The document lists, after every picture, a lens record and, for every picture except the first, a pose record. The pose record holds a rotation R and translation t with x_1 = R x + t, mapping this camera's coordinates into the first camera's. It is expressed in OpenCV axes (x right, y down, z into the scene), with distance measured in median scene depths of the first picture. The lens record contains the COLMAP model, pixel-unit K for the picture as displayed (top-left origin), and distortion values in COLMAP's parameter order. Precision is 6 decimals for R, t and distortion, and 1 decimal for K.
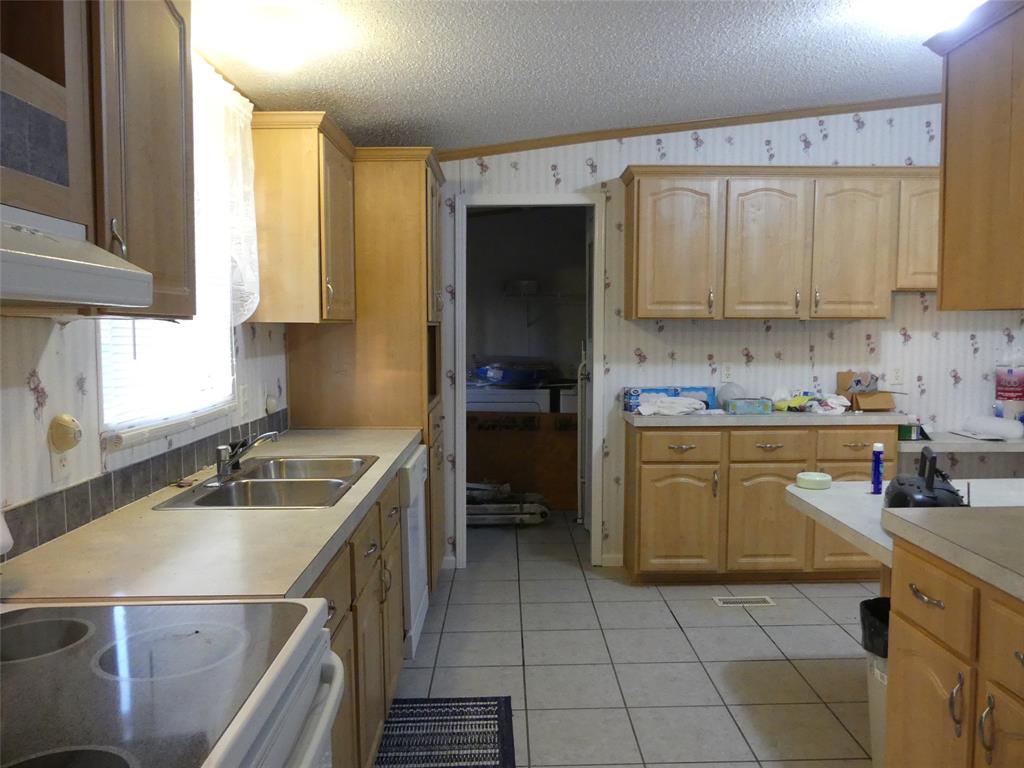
lens RADIAL K [[754.0, 0, 514.7], [0, 754.0, 384.2], [0, 0, 1]] dist [0.007743, 0.003192]
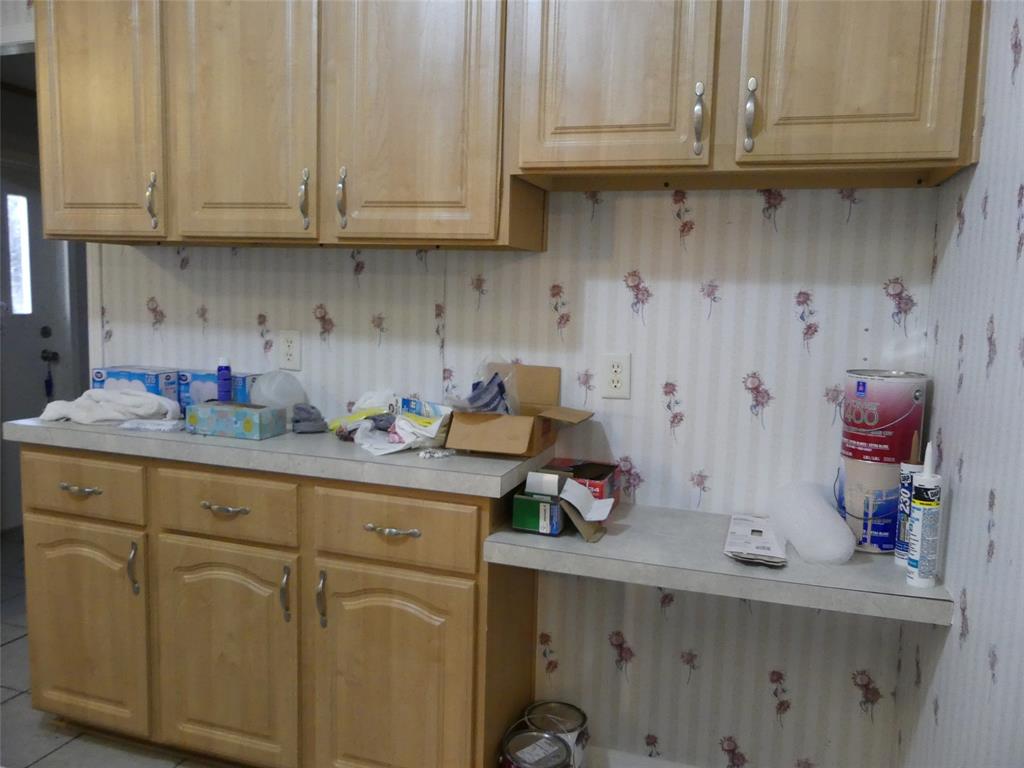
lens RADIAL K [[754.0, 0, 511.9], [0, 754.0, 382.0], [0, 0, 1]] dist [0.007743, 0.003192]
pose [[0.940840, 0.069762, -0.331593, 0.601826], [-0.057587, 0.997261, 0.046414, -0.026906], [0.333923, -0.024572, 0.942280, 0.559815]]
